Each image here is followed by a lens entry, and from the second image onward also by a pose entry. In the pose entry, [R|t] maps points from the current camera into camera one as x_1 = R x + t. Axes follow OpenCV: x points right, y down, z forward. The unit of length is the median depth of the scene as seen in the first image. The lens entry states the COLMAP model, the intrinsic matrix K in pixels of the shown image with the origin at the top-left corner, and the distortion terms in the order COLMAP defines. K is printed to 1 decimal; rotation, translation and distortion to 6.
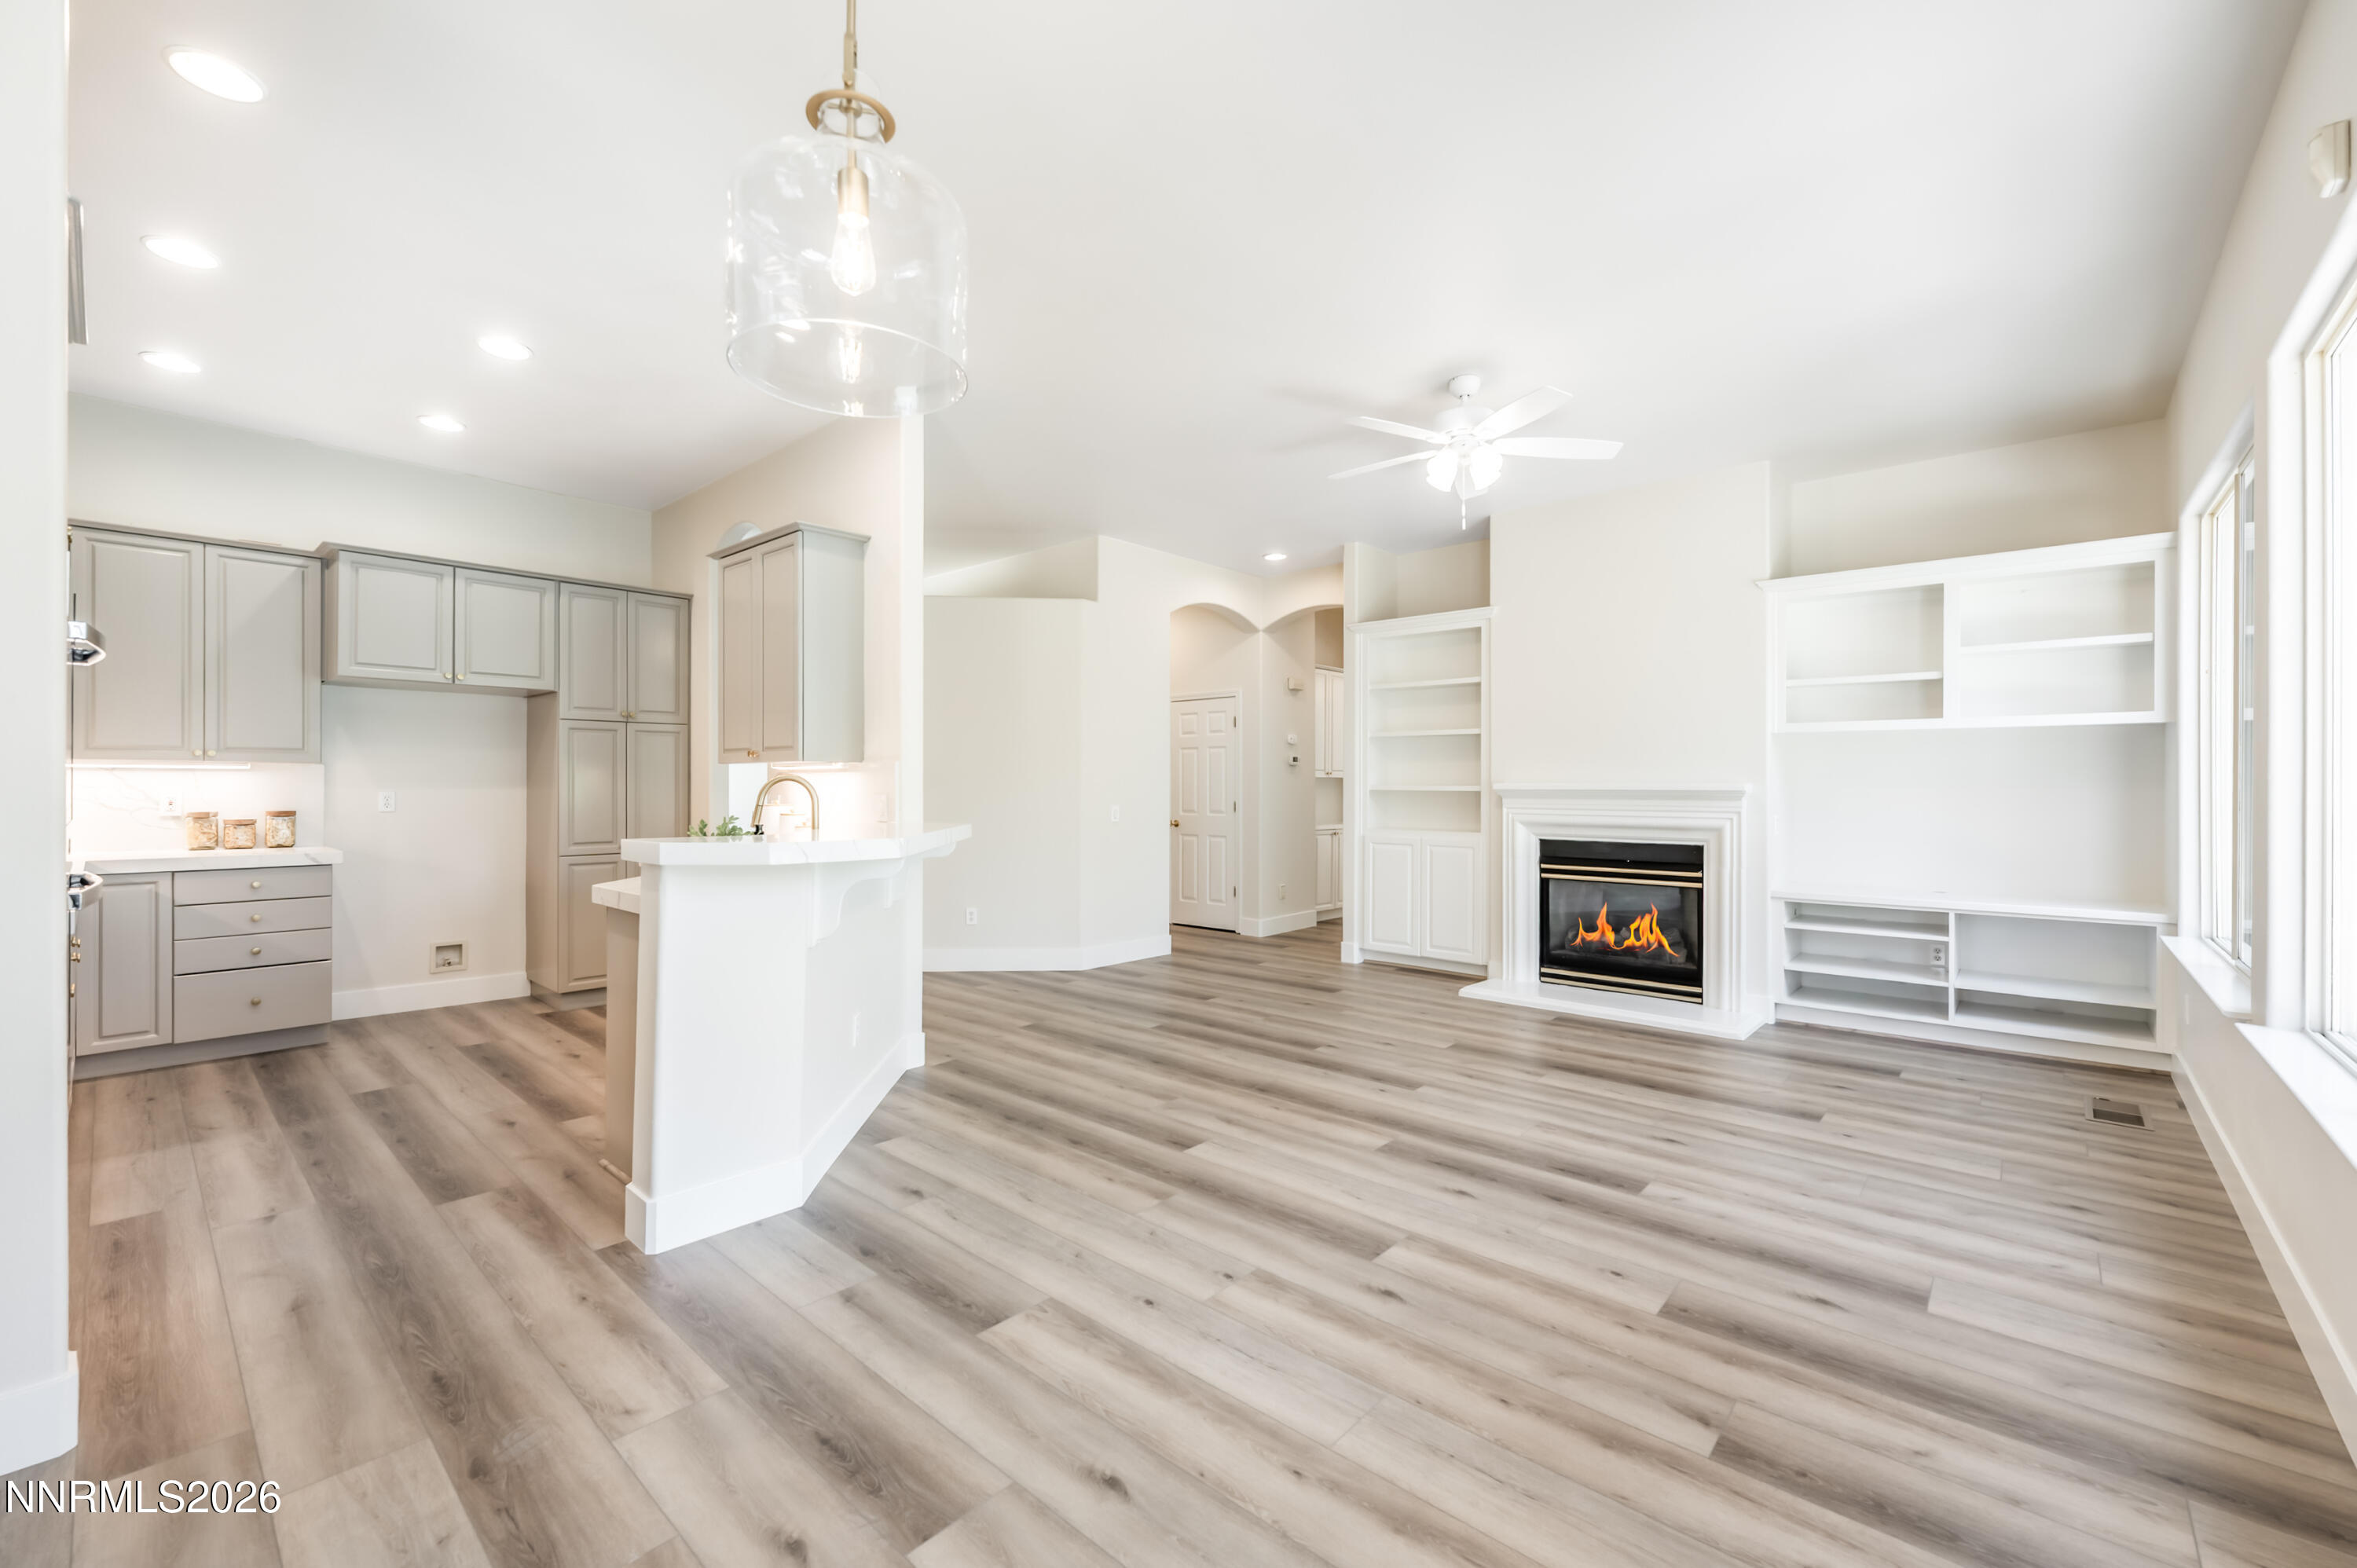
lens RADIAL K [[948.4, 0, 1178.7], [0, 948.4, 791.3], [0, 0, 1]] dist [-0.005917, 0.000233]
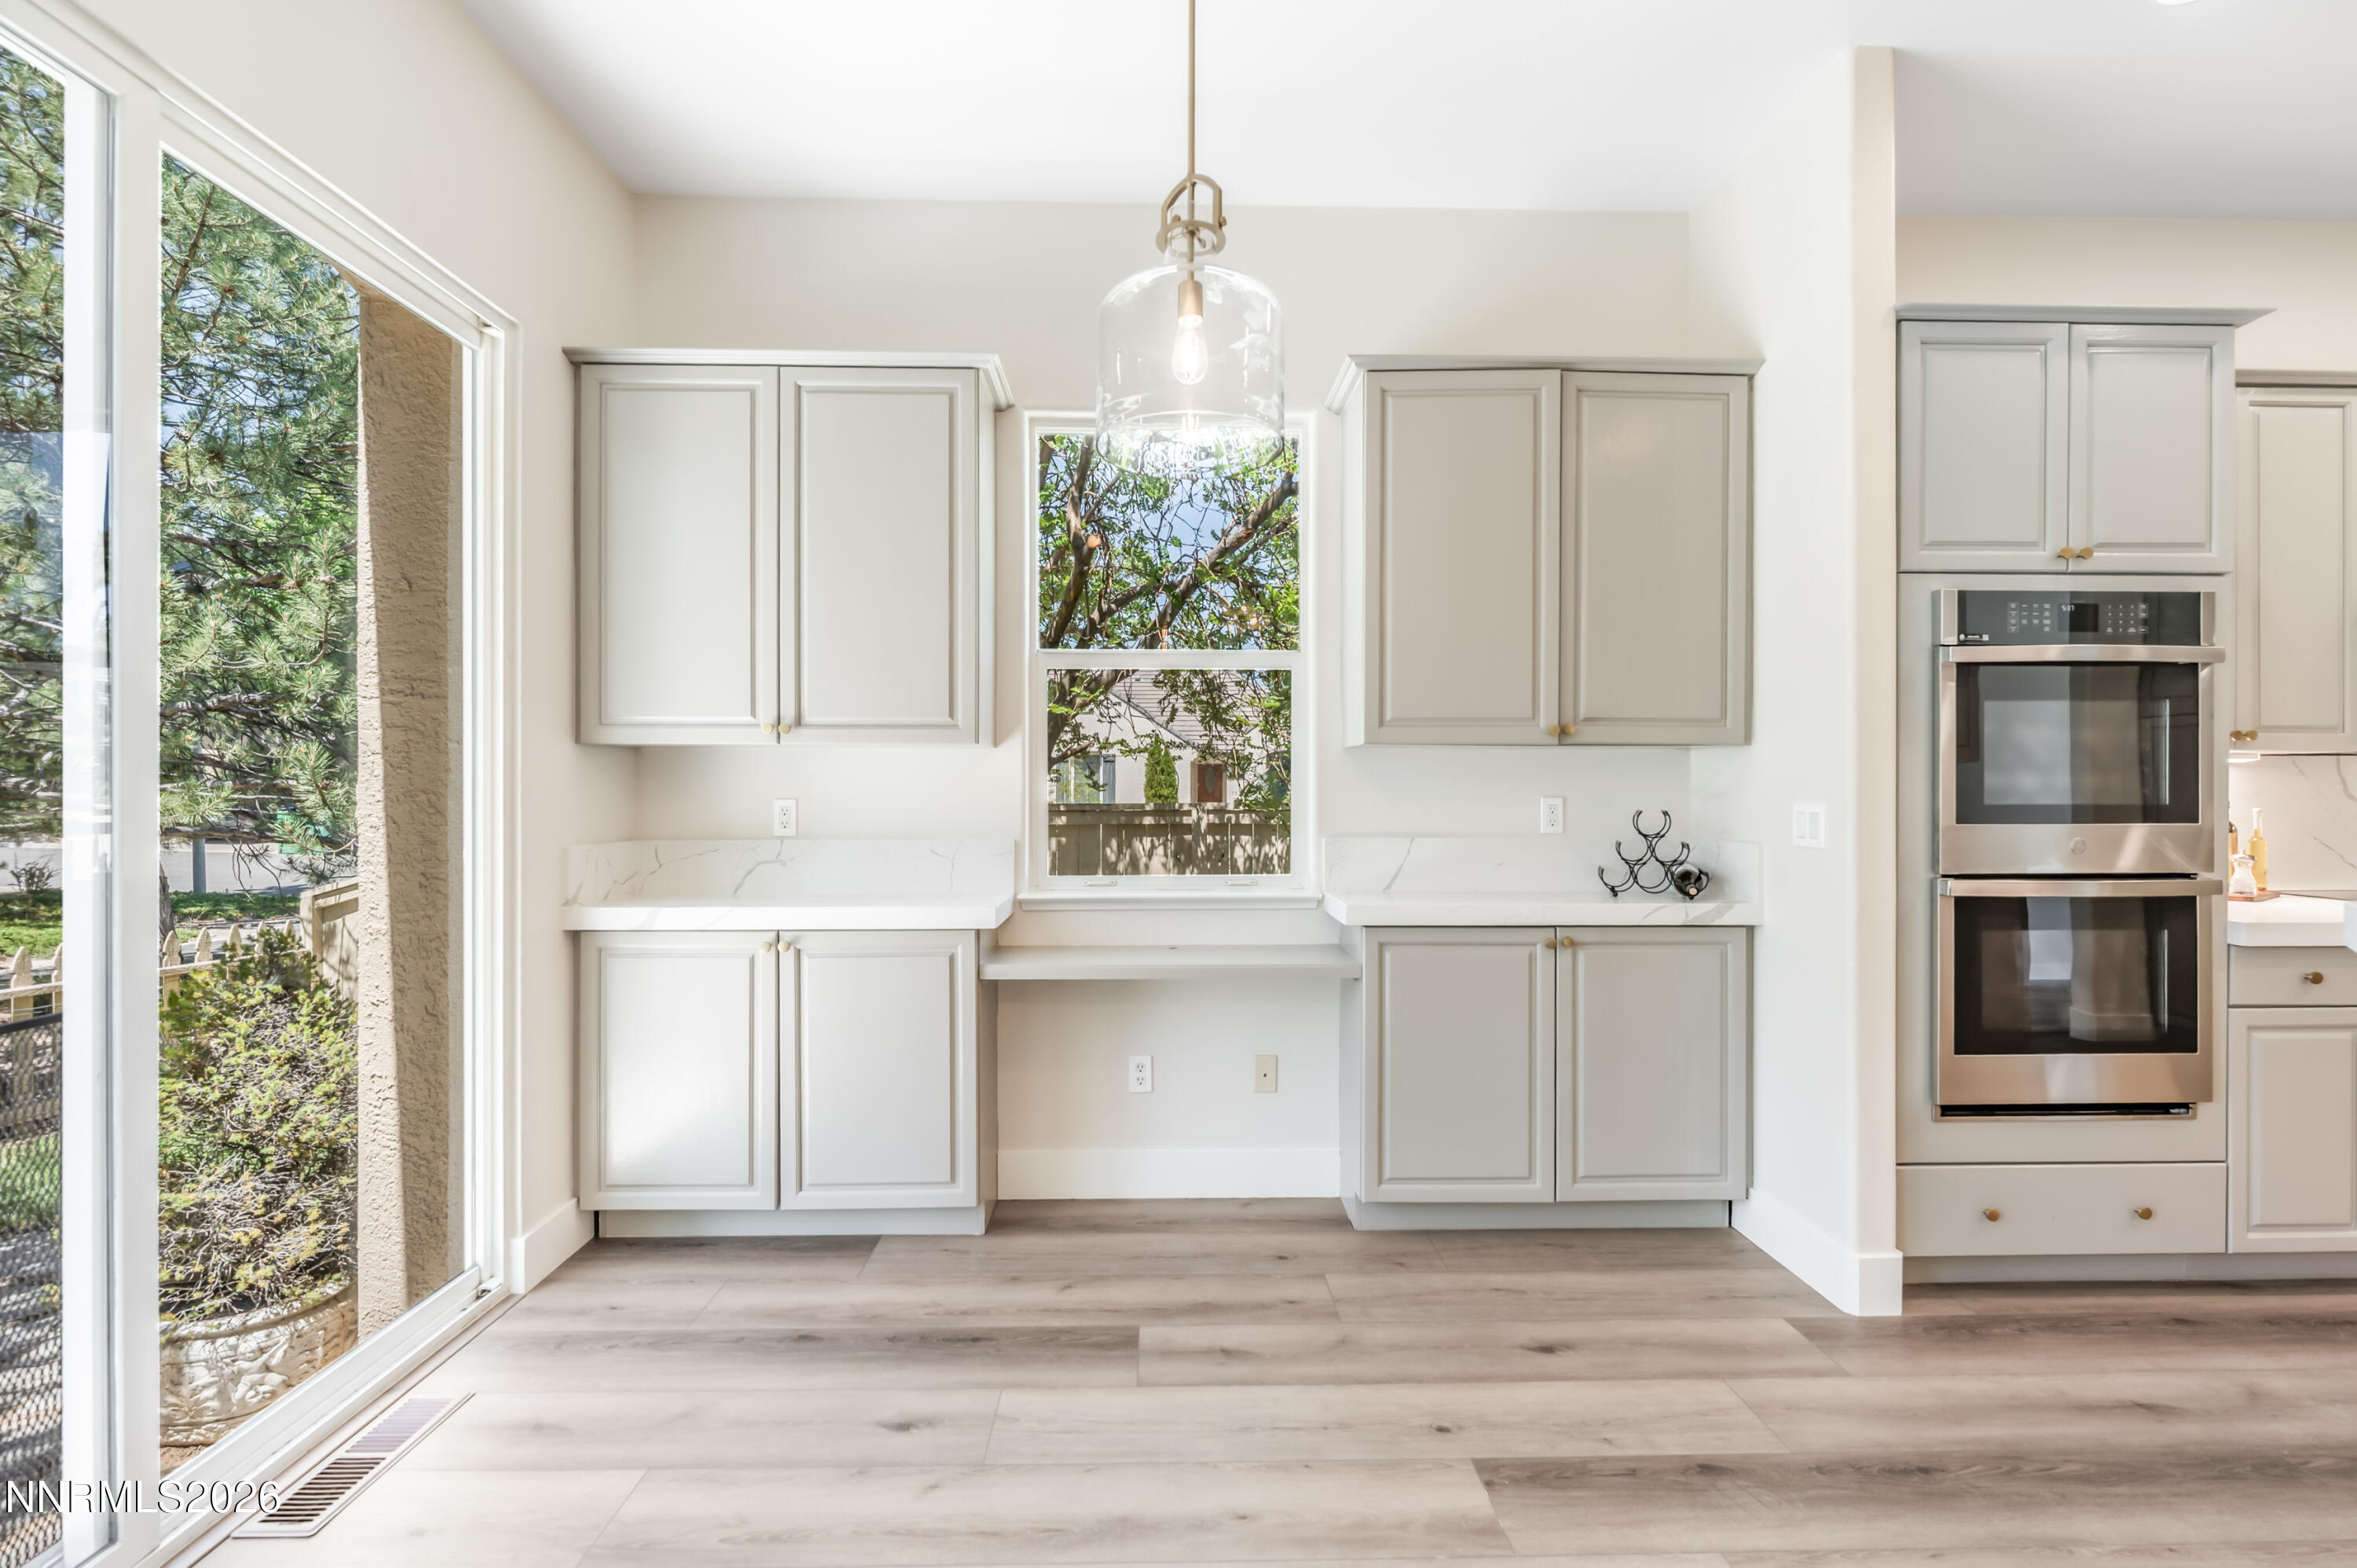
lens RADIAL K [[948.4, 0, 1161.3], [0, 948.4, 790.8], [0, 0, 1]] dist [-0.005917, 0.000233]
pose [[-0.738466, 0.000140, -0.674291, 0.135639], [-0.007765, 0.999932, 0.008711, -0.001338], [0.674246, 0.011668, -0.738414, 0.499484]]
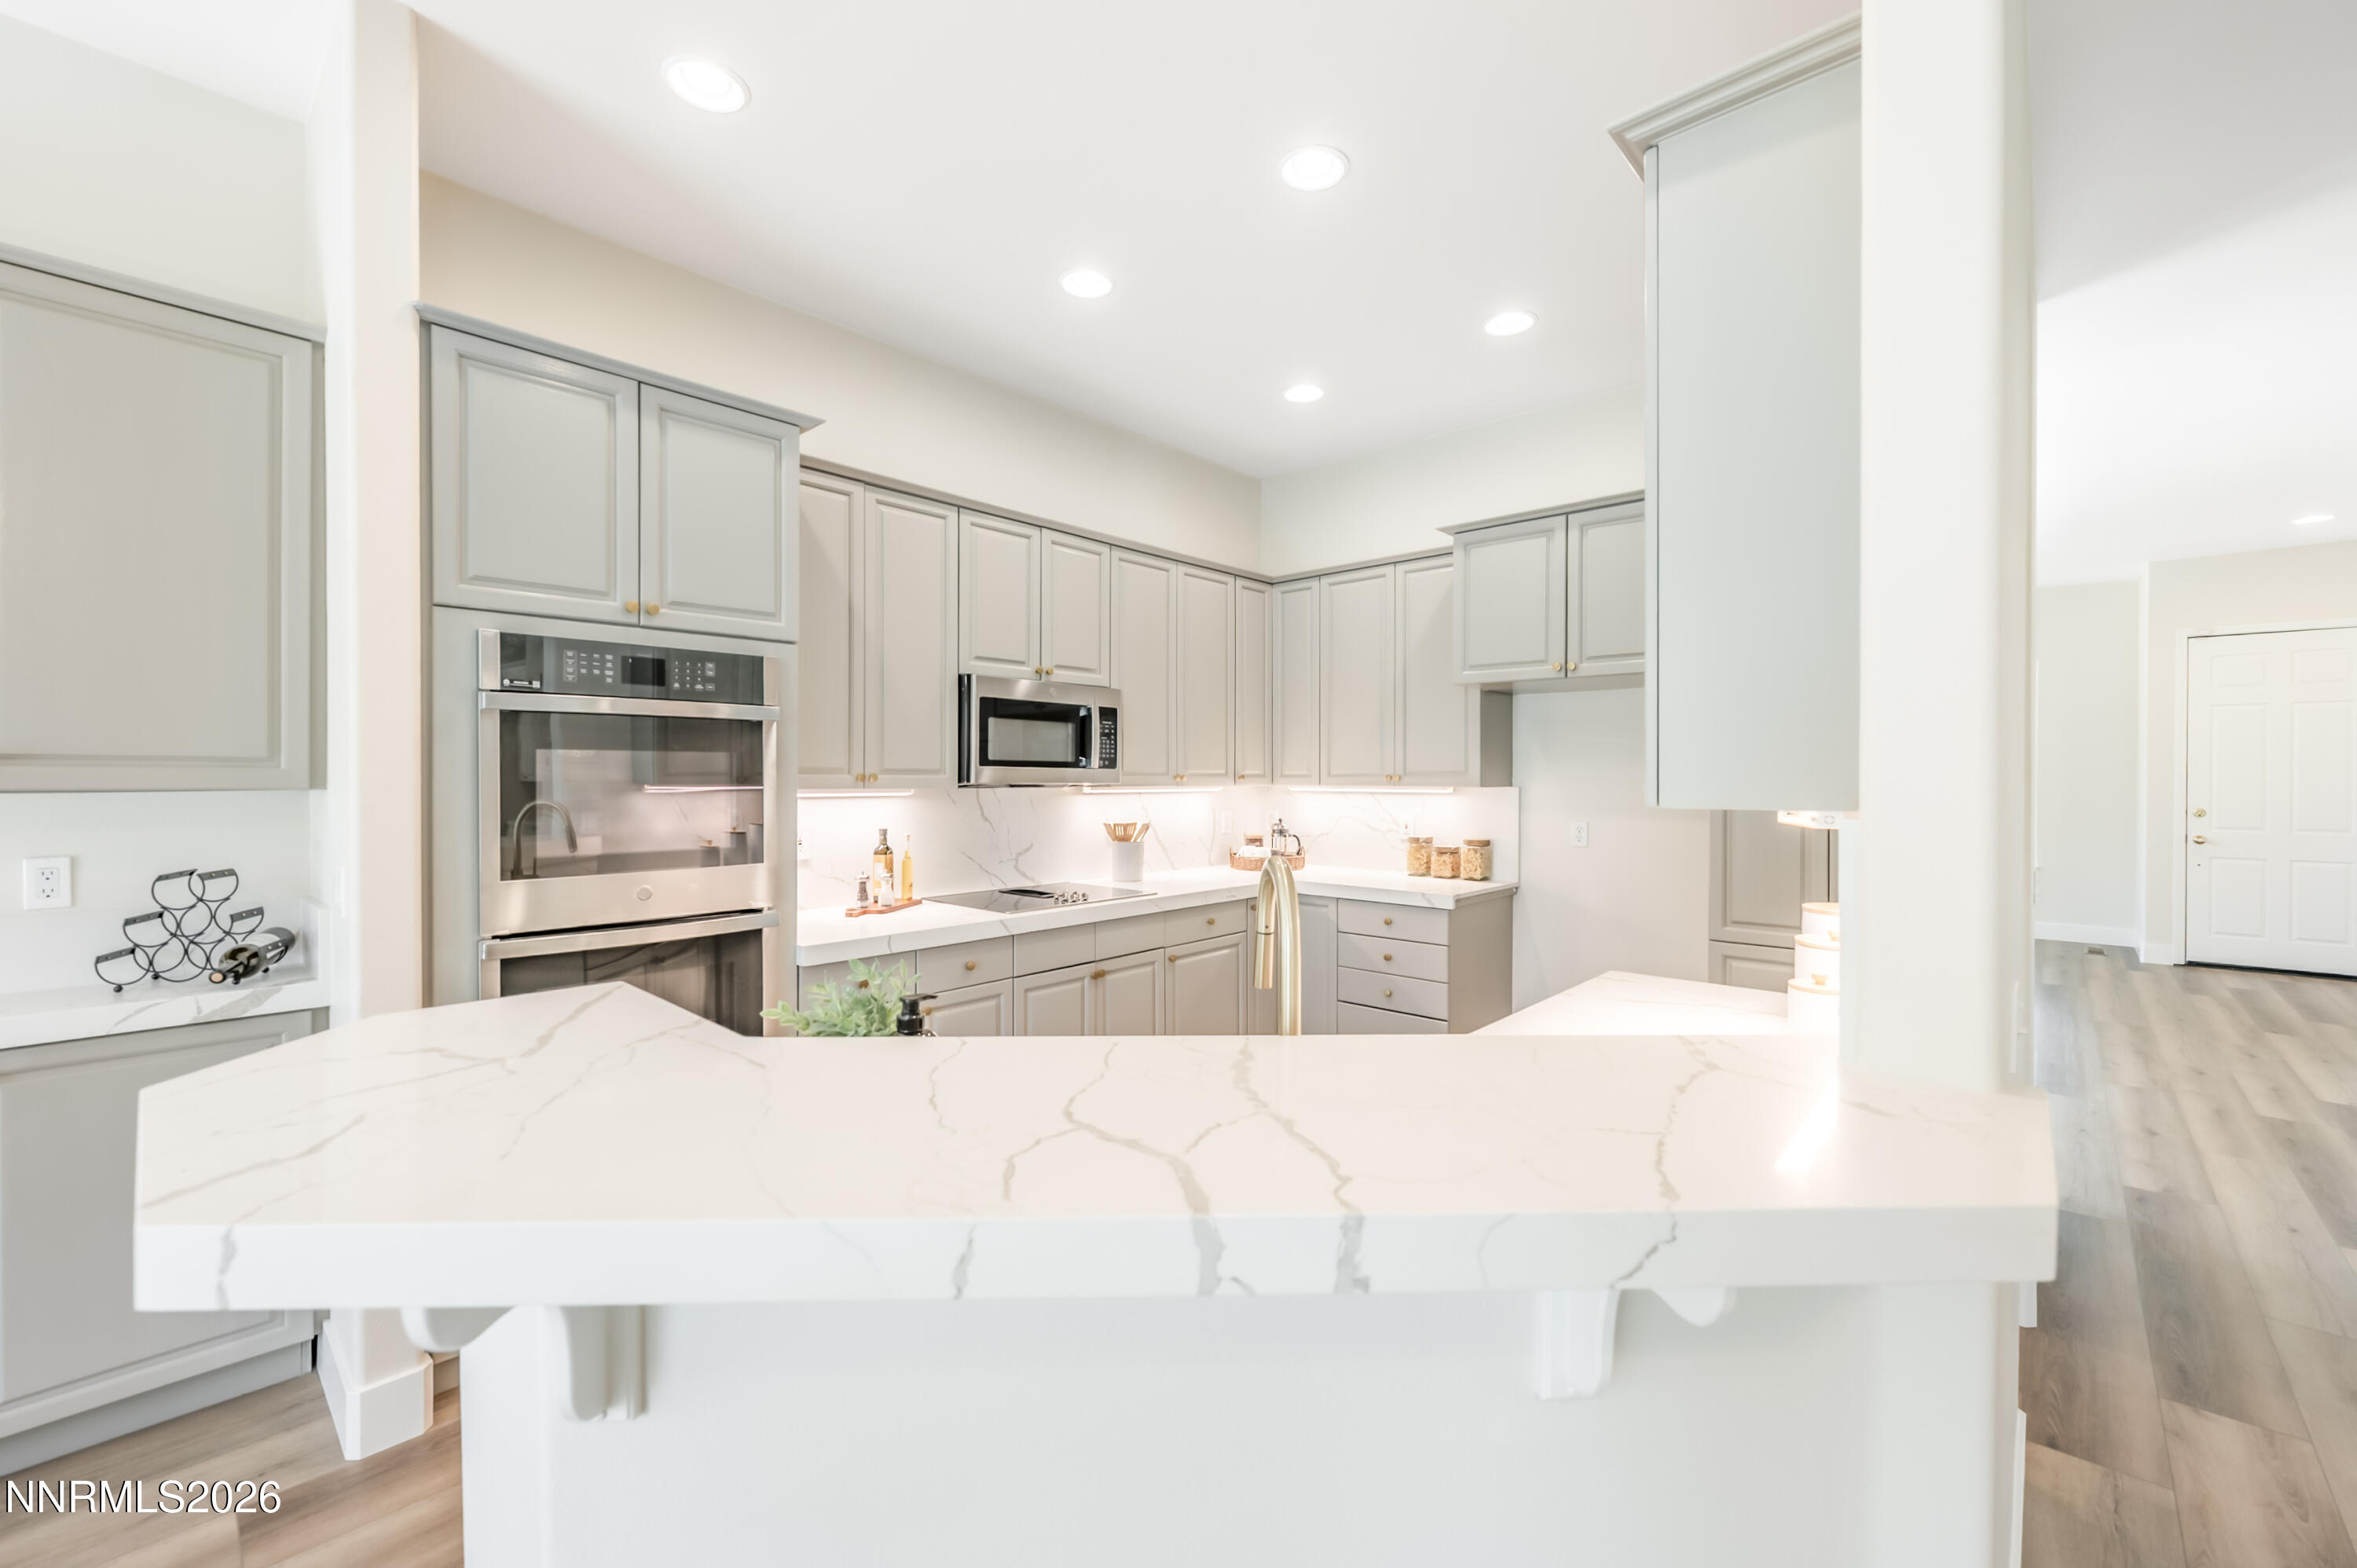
lens RADIAL K [[948.4, 0, 1166.3], [0, 948.4, 785.8], [0, 0, 1]] dist [-0.005917, 0.000233]
pose [[-0.019819, 0.008302, -0.999769, -0.044675], [-0.010036, 0.999913, 0.008502, -0.036395], [0.999753, 0.010203, -0.019734, 0.746942]]
